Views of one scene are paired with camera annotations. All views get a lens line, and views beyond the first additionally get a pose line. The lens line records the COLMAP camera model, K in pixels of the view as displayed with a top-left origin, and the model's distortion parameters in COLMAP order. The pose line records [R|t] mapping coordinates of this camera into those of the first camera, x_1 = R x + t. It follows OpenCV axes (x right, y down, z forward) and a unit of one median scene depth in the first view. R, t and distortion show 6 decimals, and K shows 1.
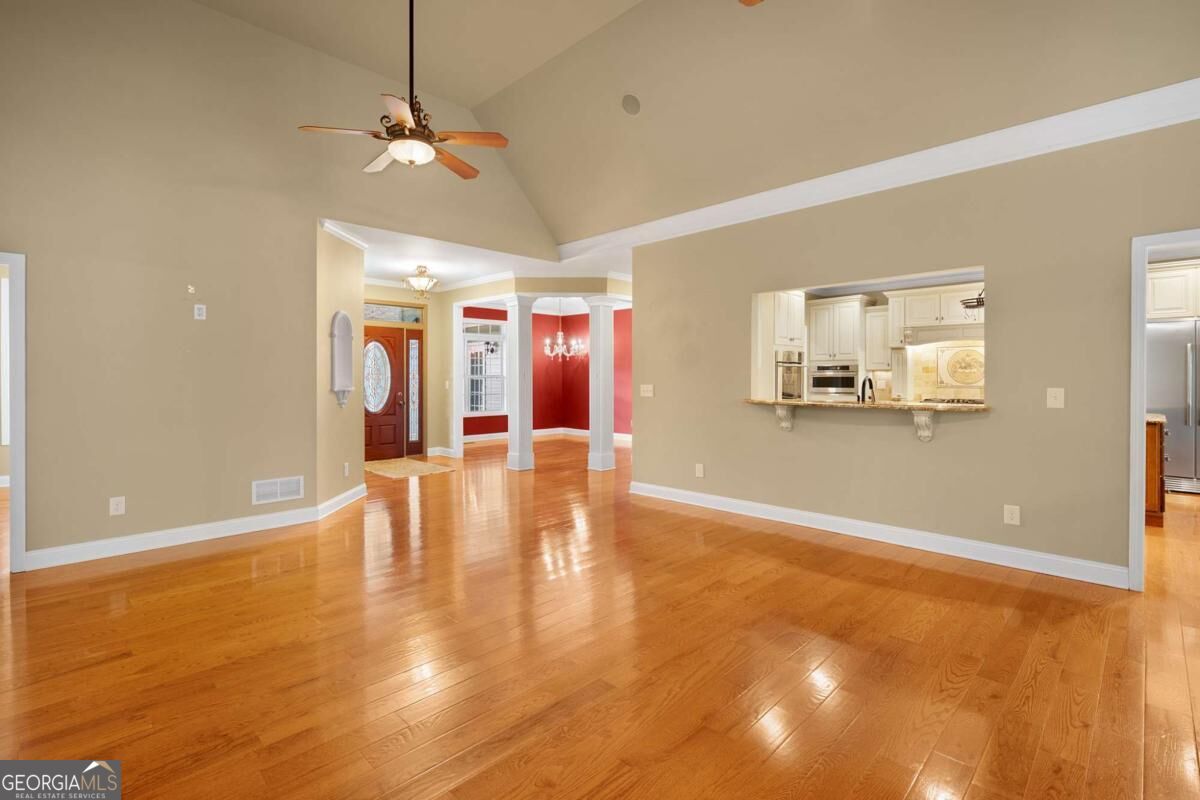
lens RADIAL K [[550.7, 0, 598.5], [0, 550.7, 387.1], [0, 0, 1]] dist [0.000439, 0.000012]
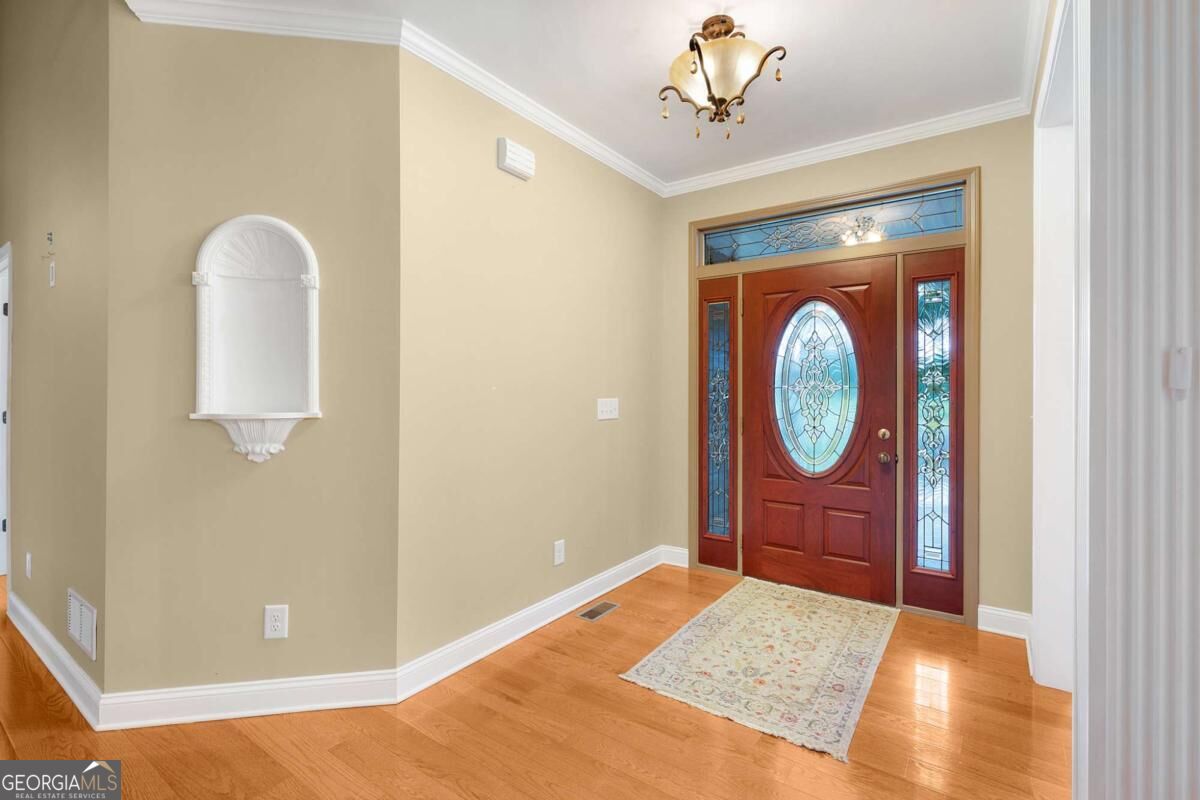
lens RADIAL K [[550.7, 0, 598.5], [0, 550.7, 387.1], [0, 0, 1]] dist [0.000439, 0.000012]
pose [[0.156881, -0.002243, -0.987615, -0.020517], [-0.017347, 0.999837, -0.005027, -0.014100], [0.987465, 0.017921, 0.156817, 0.759974]]
